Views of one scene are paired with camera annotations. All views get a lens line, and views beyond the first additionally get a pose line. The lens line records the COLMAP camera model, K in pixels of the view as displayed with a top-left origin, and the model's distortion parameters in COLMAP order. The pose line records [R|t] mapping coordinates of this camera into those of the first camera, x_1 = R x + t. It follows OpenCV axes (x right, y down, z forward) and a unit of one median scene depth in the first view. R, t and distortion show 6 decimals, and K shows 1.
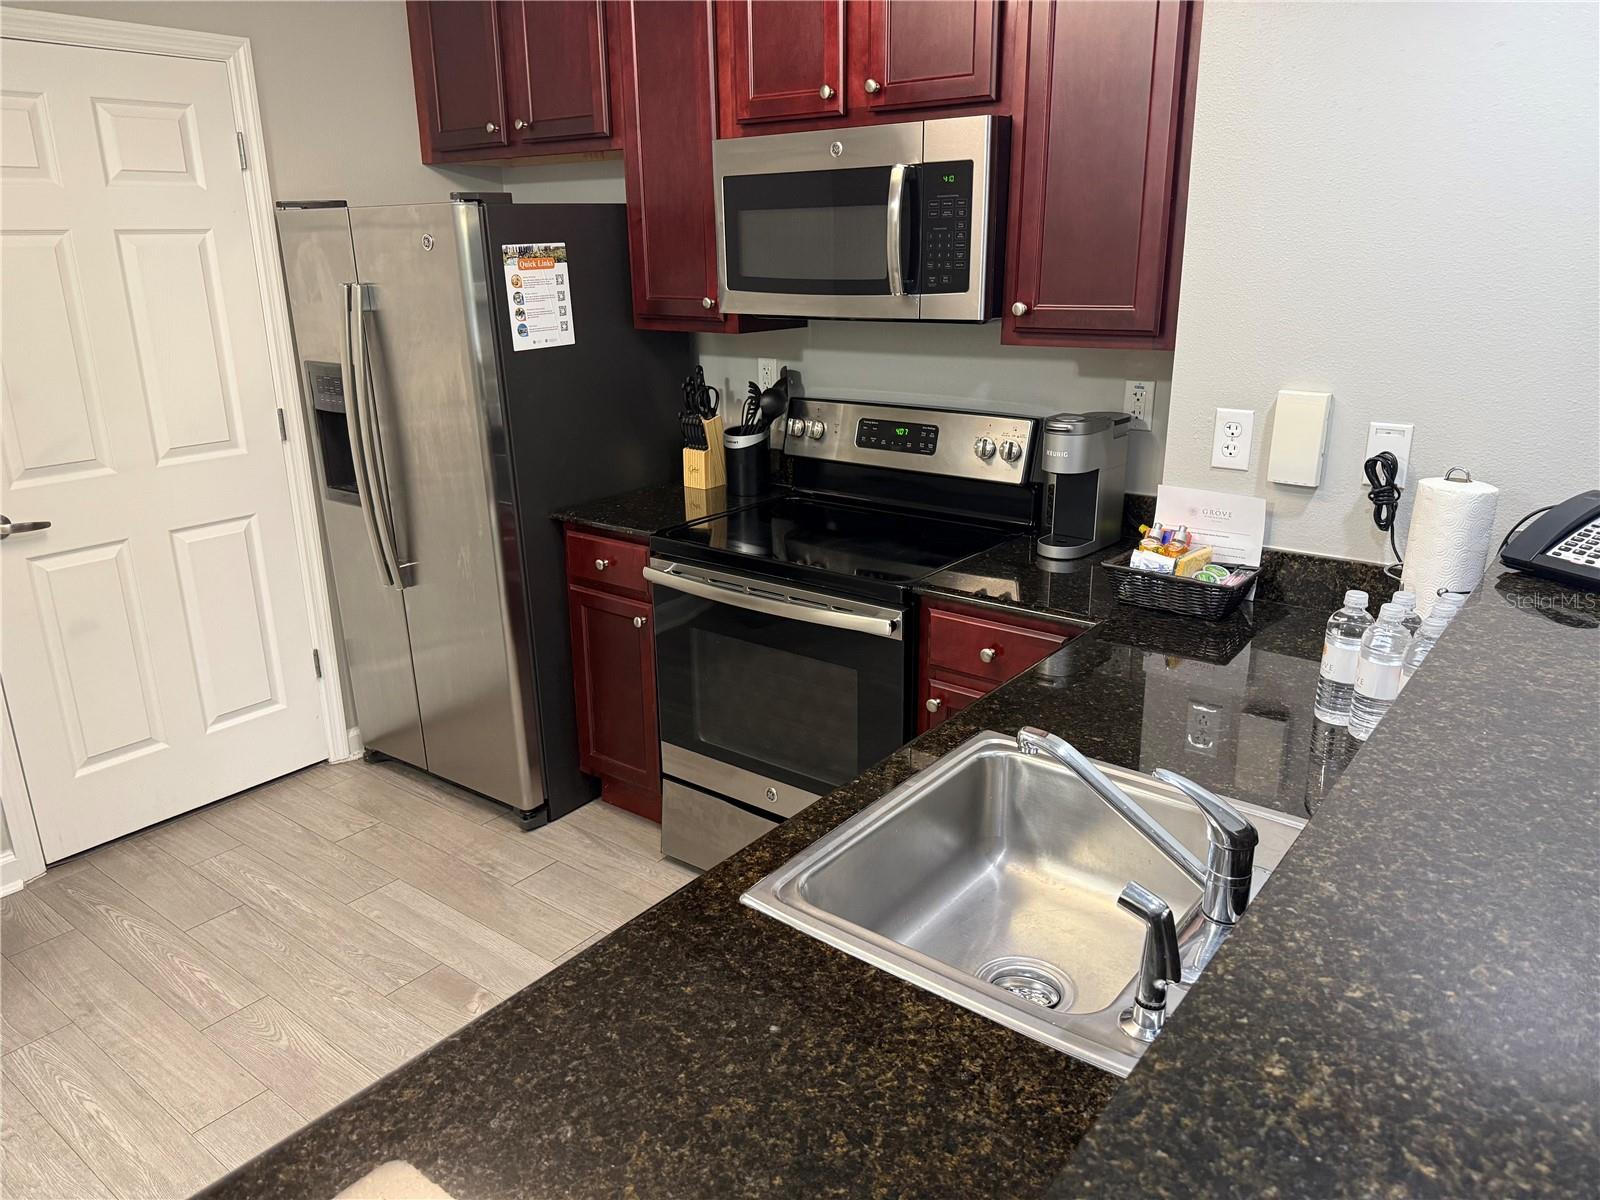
lens RADIAL K [[1135.8, 0, 821.0], [0, 1135.8, 591.4], [0, 0, 1]] dist [0.076416, -0.115625]
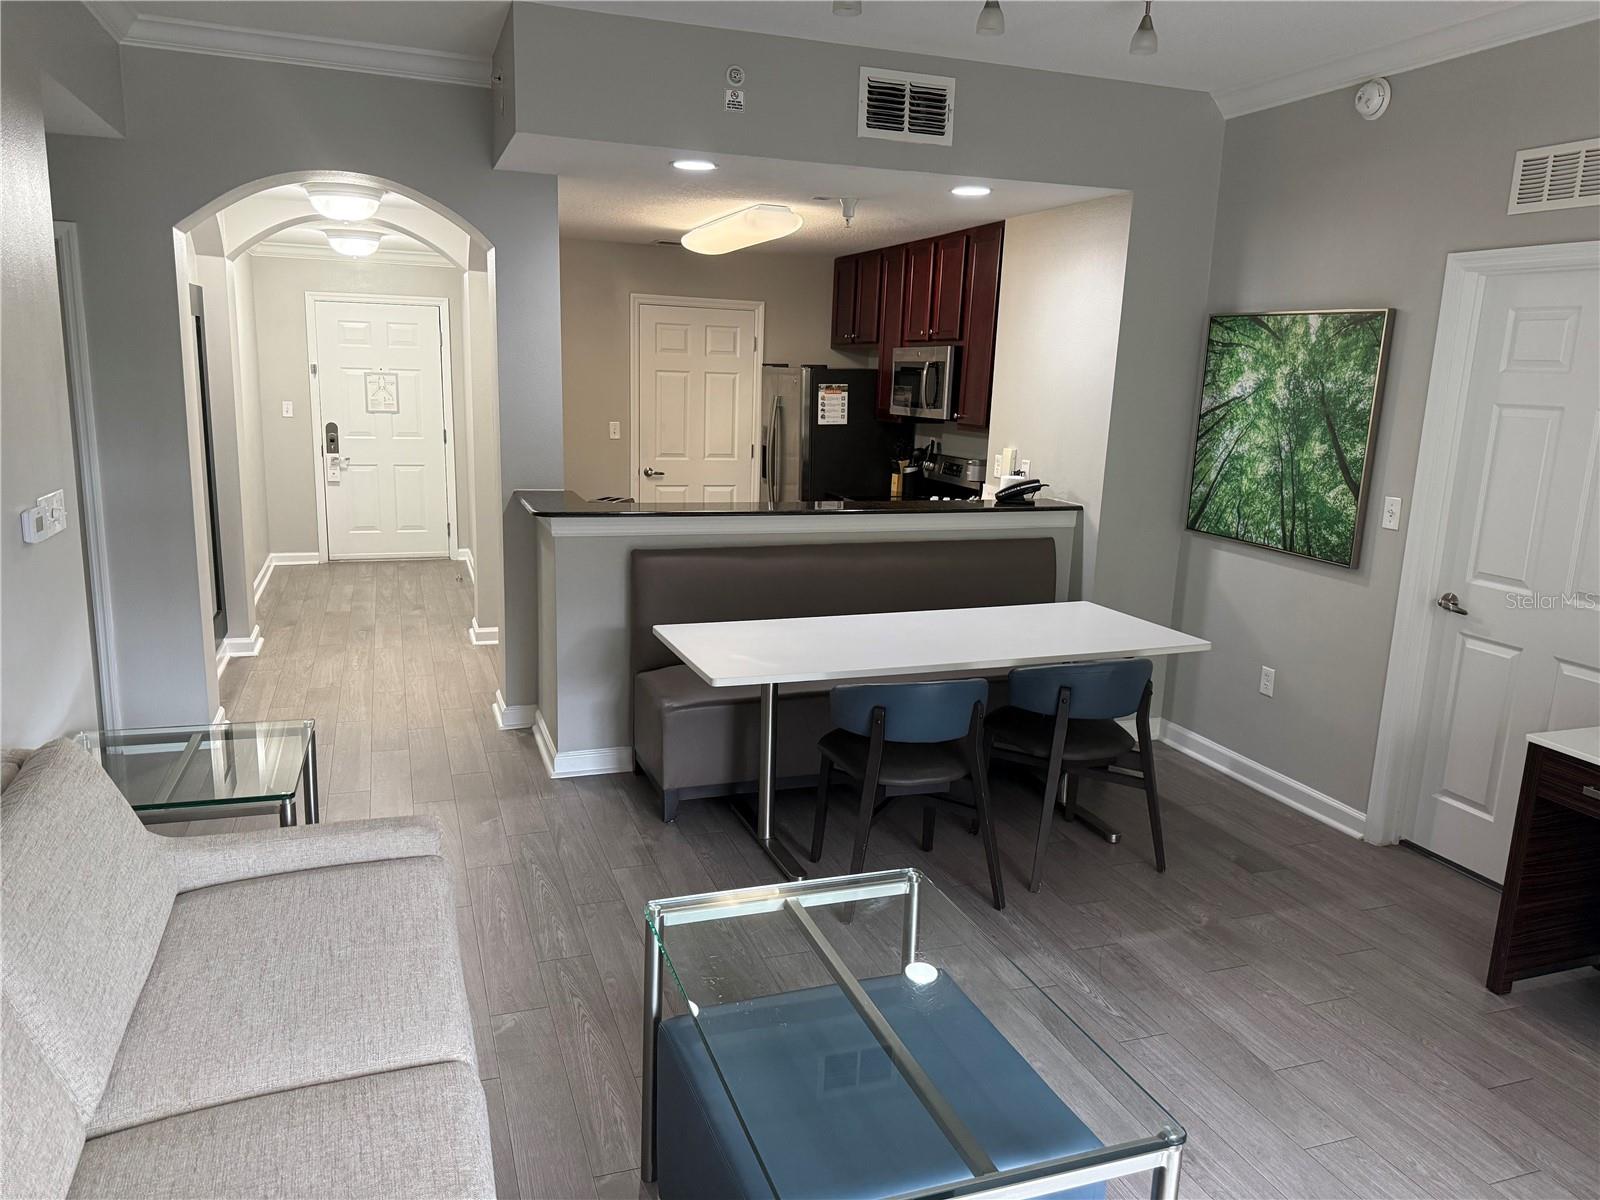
lens RADIAL K [[1135.8, 0, 821.0], [0, 1135.8, 591.4], [0, 0, 1]] dist [0.076416, -0.115625]
pose [[0.846960, 0.137944, -0.513449, 1.081379], [-0.192852, 0.979690, -0.054915, 0.290838], [0.495445, 0.145531, 0.856361, -1.107499]]
